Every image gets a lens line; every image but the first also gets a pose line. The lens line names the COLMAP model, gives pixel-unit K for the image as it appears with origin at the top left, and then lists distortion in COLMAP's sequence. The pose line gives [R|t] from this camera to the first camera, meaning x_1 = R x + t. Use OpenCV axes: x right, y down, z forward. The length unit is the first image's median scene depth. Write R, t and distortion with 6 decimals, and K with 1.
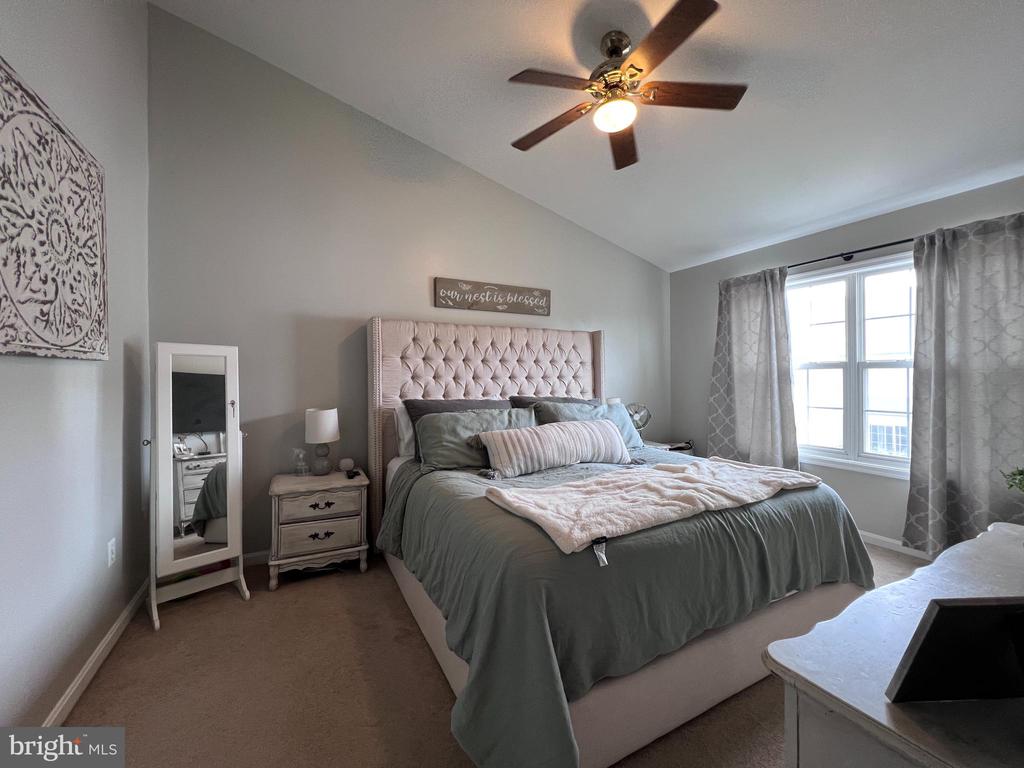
lens RADIAL K [[410.0, 0, 510.0], [0, 410.0, 378.7], [0, 0, 1]] dist [-0.002991, 0.000224]
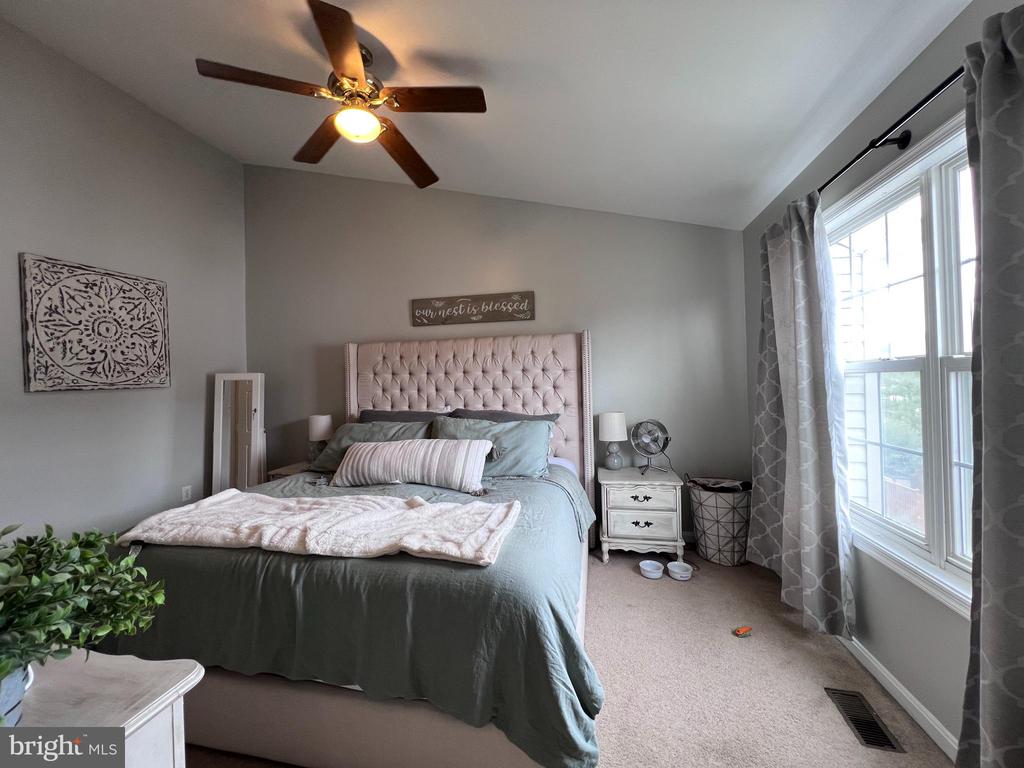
lens RADIAL K [[410.0, 0, 510.0], [0, 410.0, 378.7], [0, 0, 1]] dist [-0.002991, 0.000224]
pose [[0.767713, -0.018248, -0.640534, 0.813824], [0.021072, 0.999773, -0.003226, -0.026476], [0.640447, -0.011020, 0.767923, 0.346559]]
